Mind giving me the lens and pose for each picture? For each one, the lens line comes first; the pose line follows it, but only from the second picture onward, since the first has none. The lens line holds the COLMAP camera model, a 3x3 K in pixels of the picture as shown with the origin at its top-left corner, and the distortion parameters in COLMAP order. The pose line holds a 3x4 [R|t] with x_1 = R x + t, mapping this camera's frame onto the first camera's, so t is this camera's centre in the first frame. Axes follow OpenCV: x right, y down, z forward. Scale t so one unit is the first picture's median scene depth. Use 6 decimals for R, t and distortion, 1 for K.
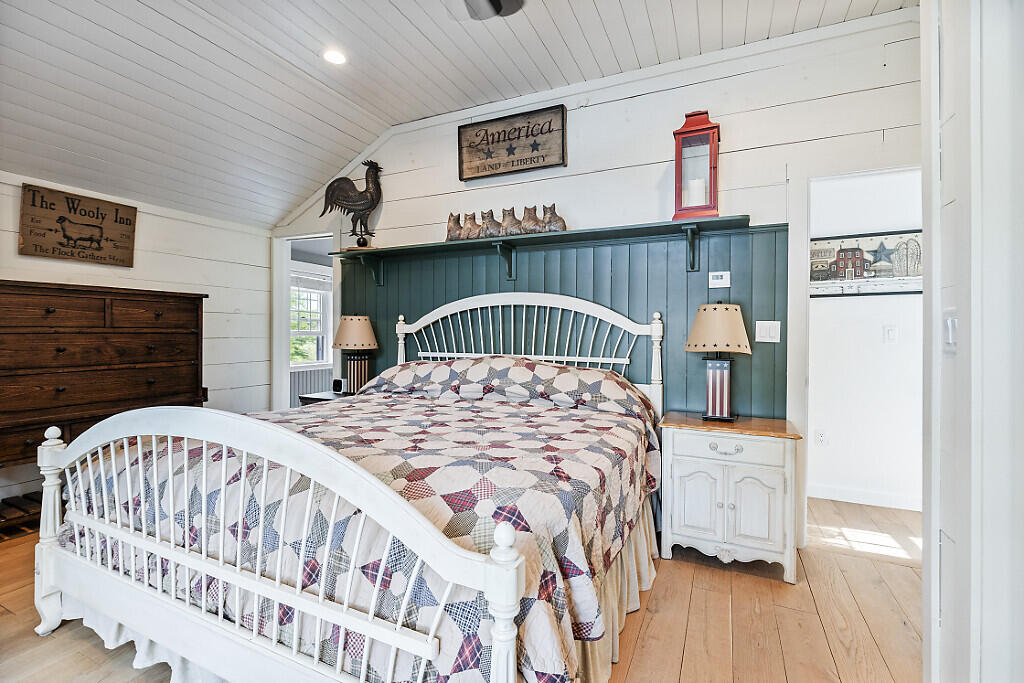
lens RADIAL K [[459.3, 0, 512.6], [0, 459.3, 333.6], [0, 0, 1]] dist [0.001922, -0.001007]
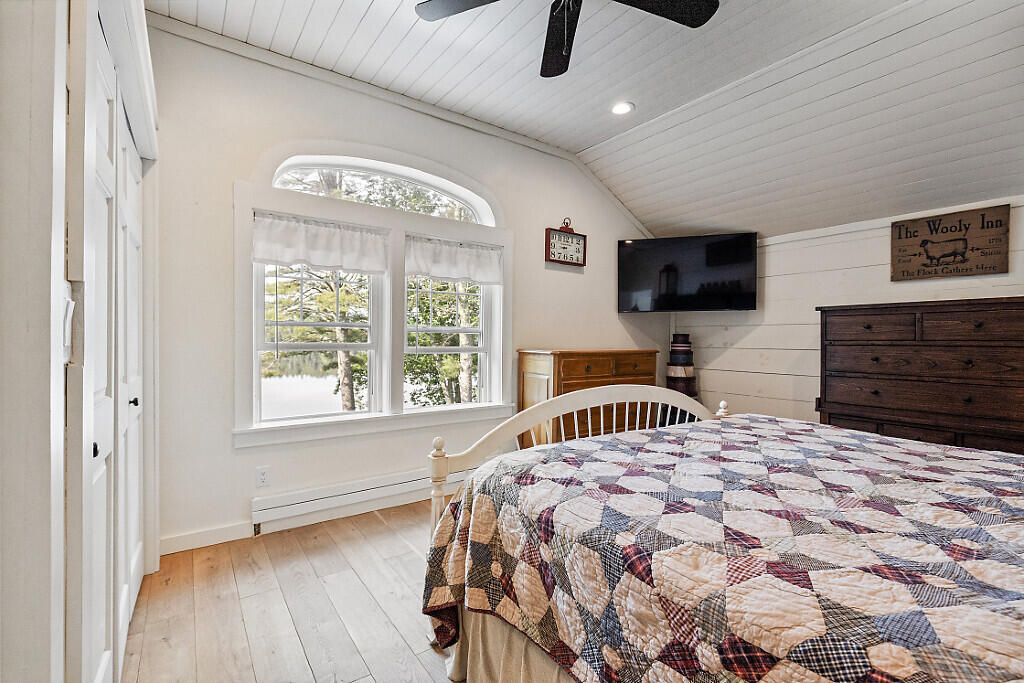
lens RADIAL K [[459.3, 0, 509.0], [0, 459.3, 341.4], [0, 0, 1]] dist [0.001922, -0.001007]
pose [[-0.480030, -0.002350, -0.877249, 0.459854], [-0.010228, 0.999943, 0.002918, -0.004636], [0.877193, 0.010373, -0.480026, 0.648677]]
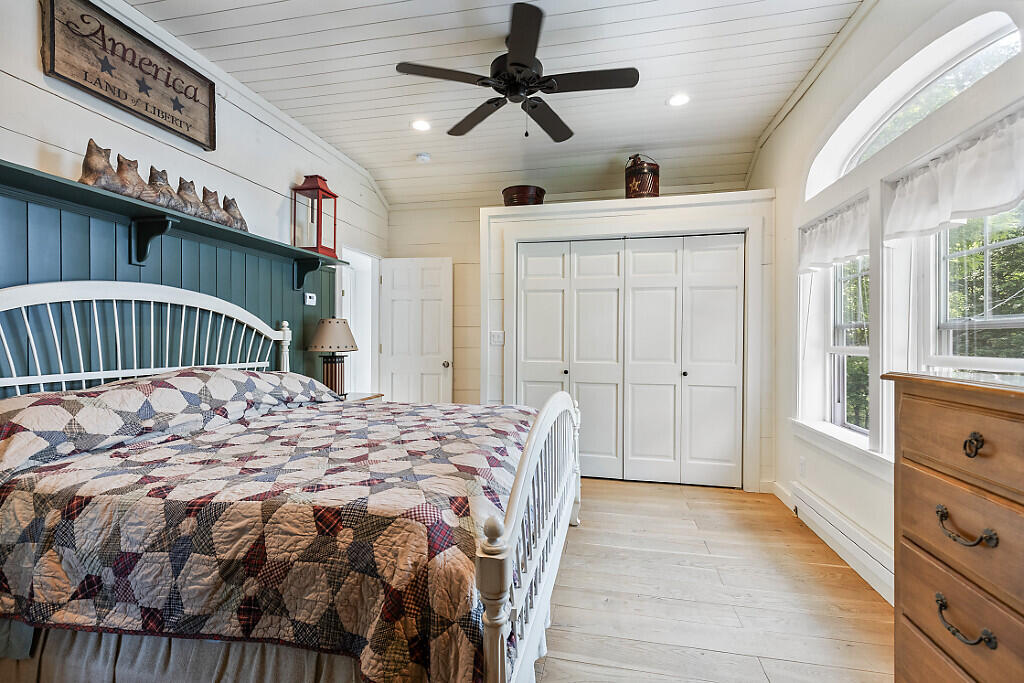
lens RADIAL K [[459.3, 0, 511.7], [0, 459.3, 341.3], [0, 0, 1]] dist [0.001922, -0.001007]
pose [[-0.221880, -0.011238, 0.975009, -0.916356], [-0.004284, 0.999935, 0.010550, -0.008416], [-0.975065, -0.001836, -0.221914, 0.646882]]
